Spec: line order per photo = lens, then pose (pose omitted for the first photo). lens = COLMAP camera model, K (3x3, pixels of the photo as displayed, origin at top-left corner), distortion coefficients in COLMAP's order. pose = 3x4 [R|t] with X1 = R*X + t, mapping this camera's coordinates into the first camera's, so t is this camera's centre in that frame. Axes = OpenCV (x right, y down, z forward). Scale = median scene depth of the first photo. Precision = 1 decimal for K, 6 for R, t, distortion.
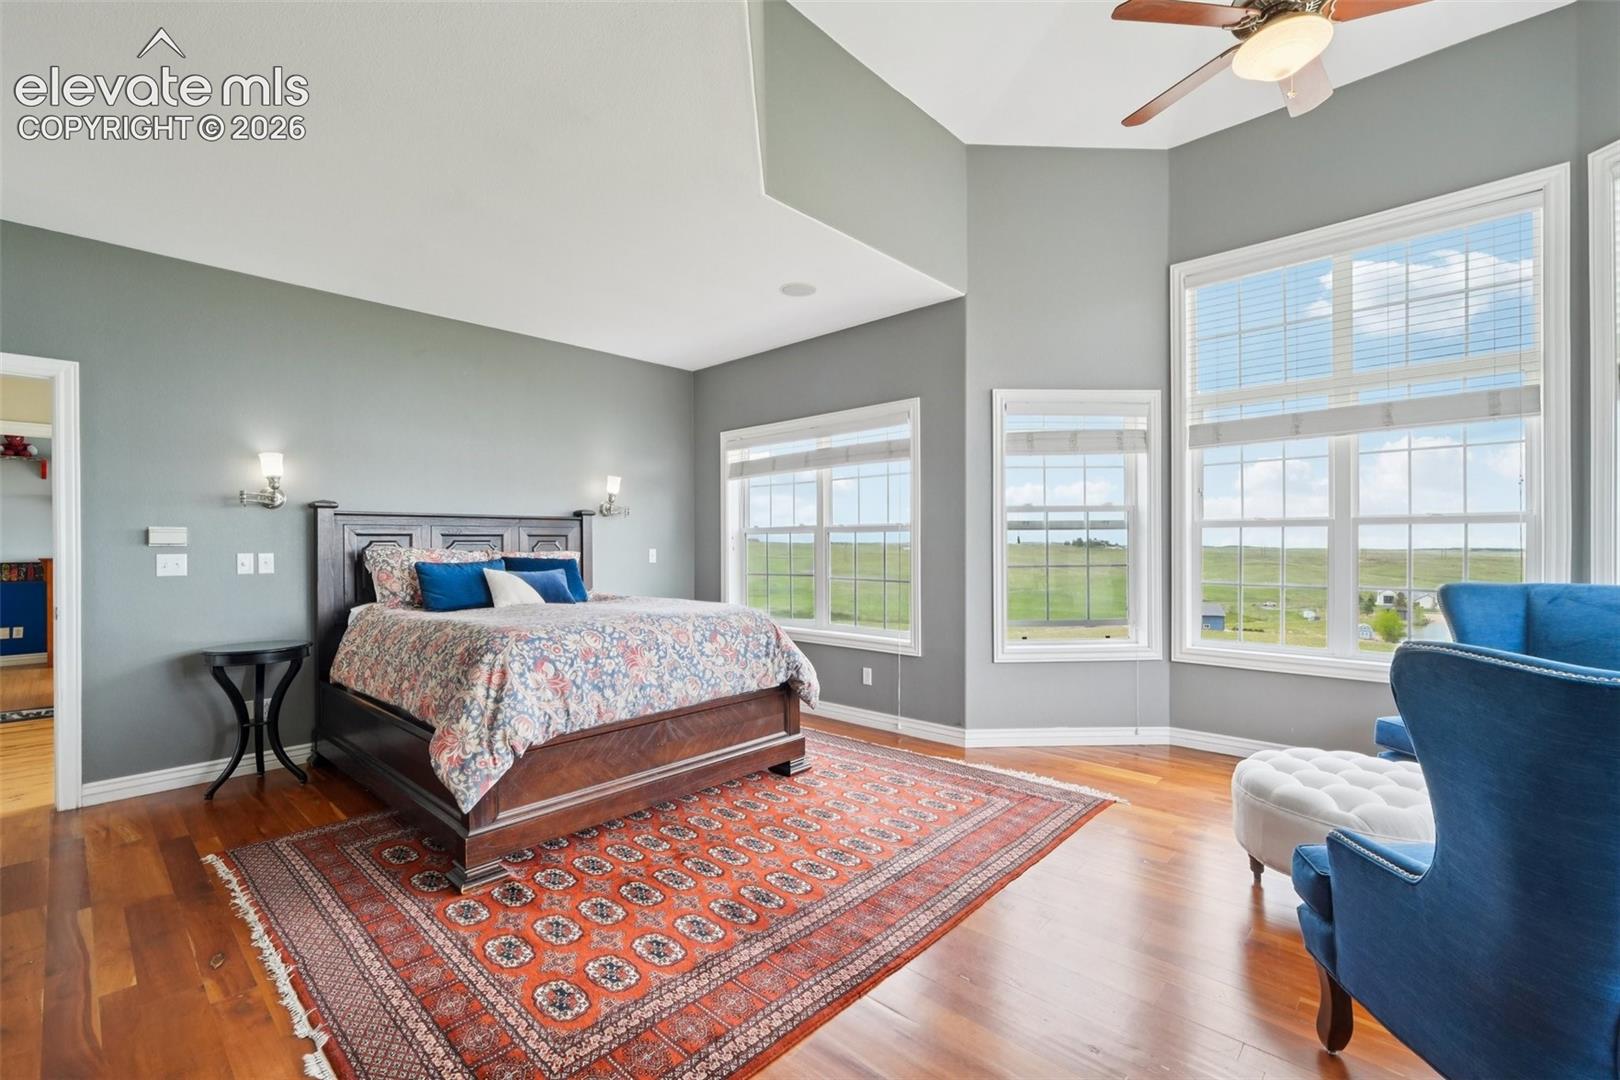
lens RADIAL K [[699.0, 0, 833.4], [0, 699.0, 548.8], [0, 0, 1]] dist [-0.004316, 0.001893]
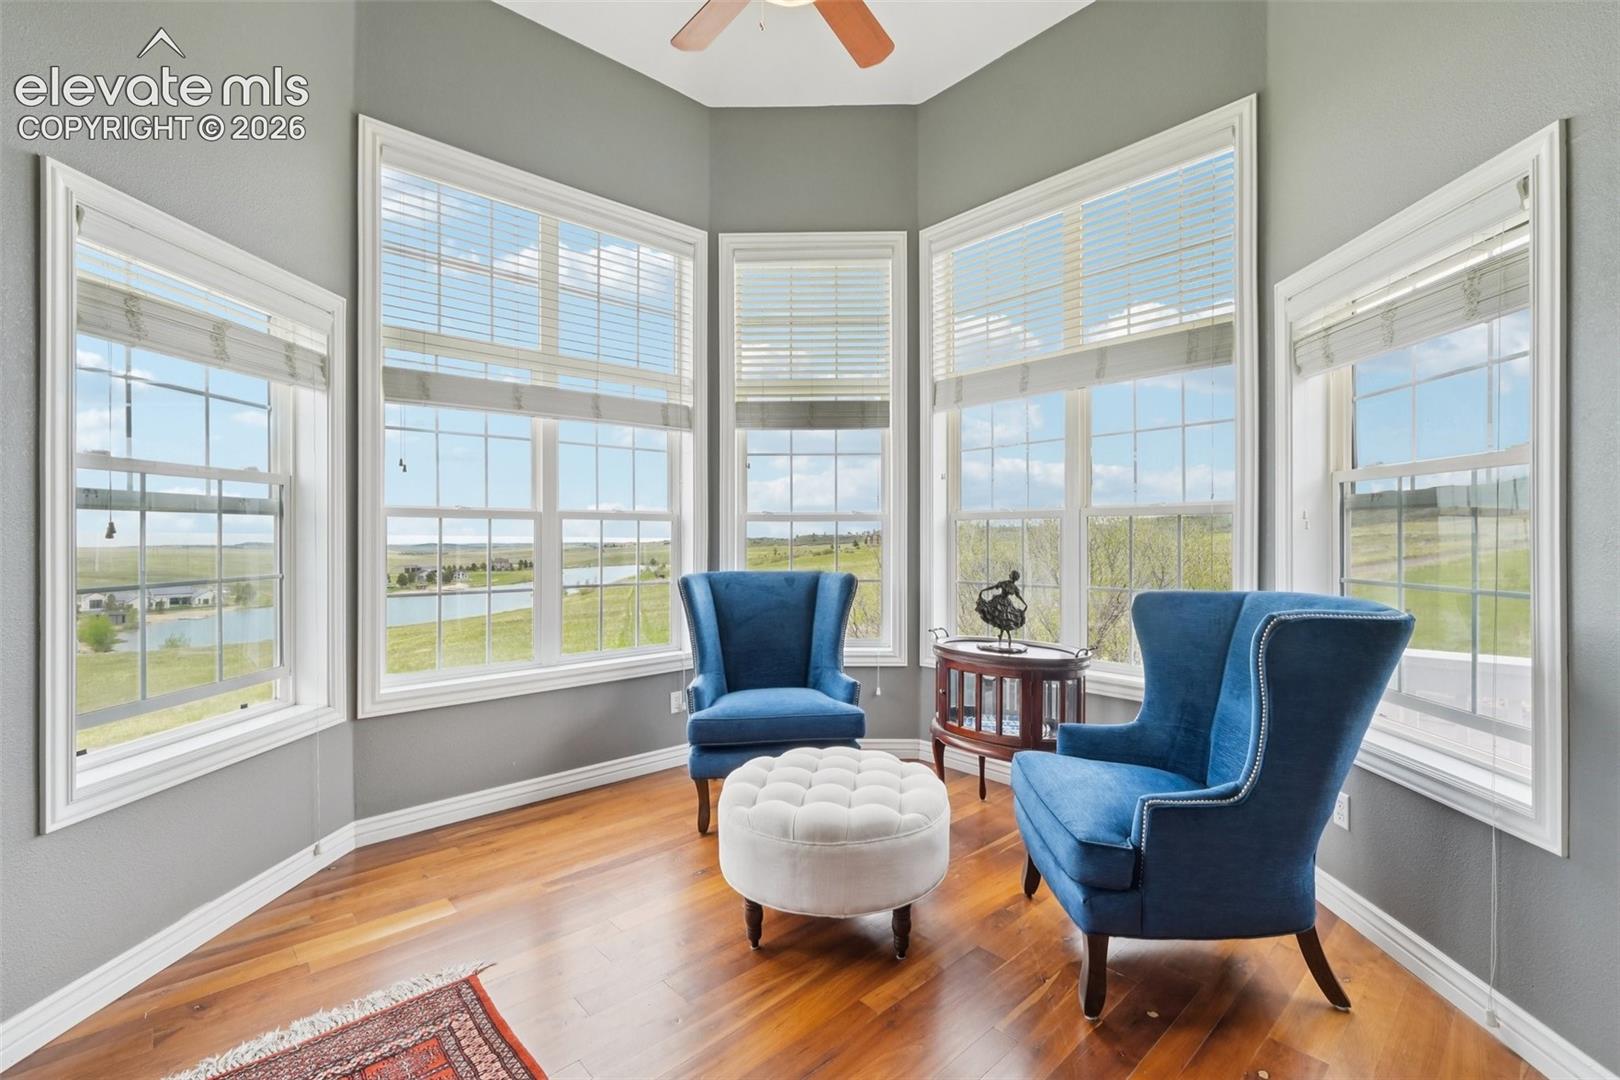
lens RADIAL K [[699.0, 0, 813.4], [0, 699.0, 541.4], [0, 0, 1]] dist [-0.004316, 0.001893]
pose [[0.090391, -0.002941, 0.995902, -0.127419], [0.009308, 0.999954, 0.002108, -0.003182], [-0.995863, 0.009079, 0.090415, 0.518852]]
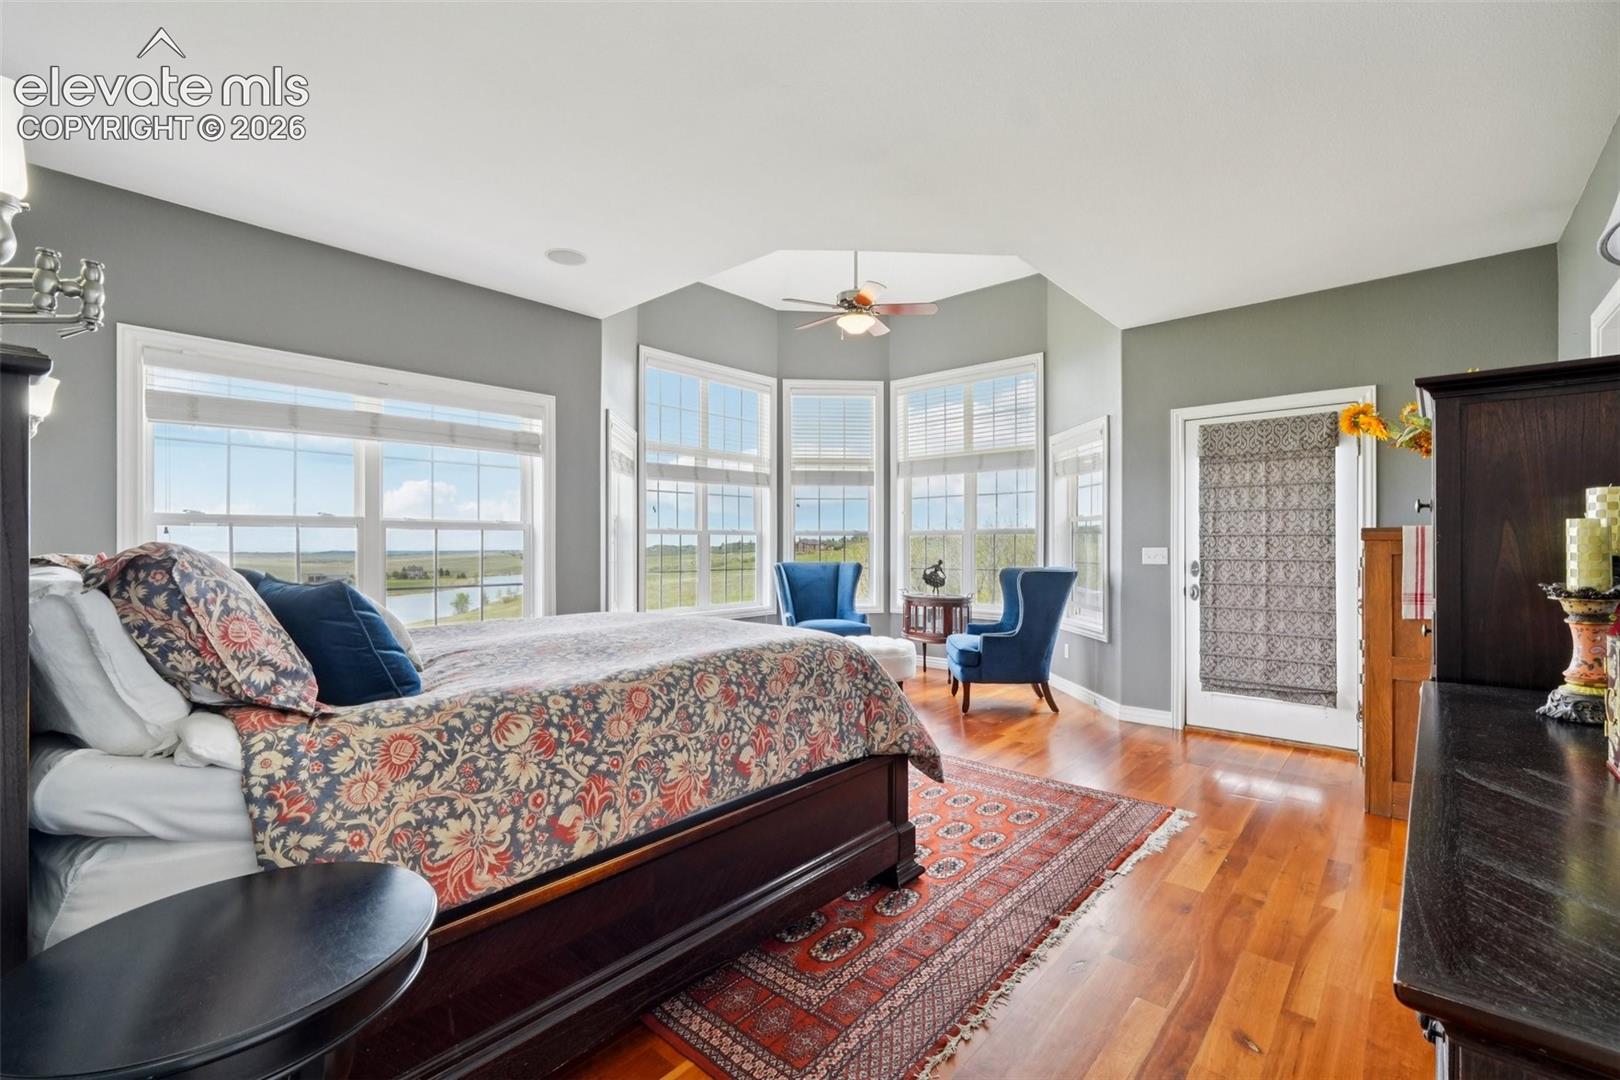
lens RADIAL K [[699.0, 0, 794.4], [0, 699.0, 548.5], [0, 0, 1]] dist [-0.004316, 0.001893]
pose [[0.006181, -0.001396, 0.999980, -0.922422], [0.007060, 0.999974, 0.001352, 0.000809], [-0.999956, 0.007052, 0.006191, 0.686868]]
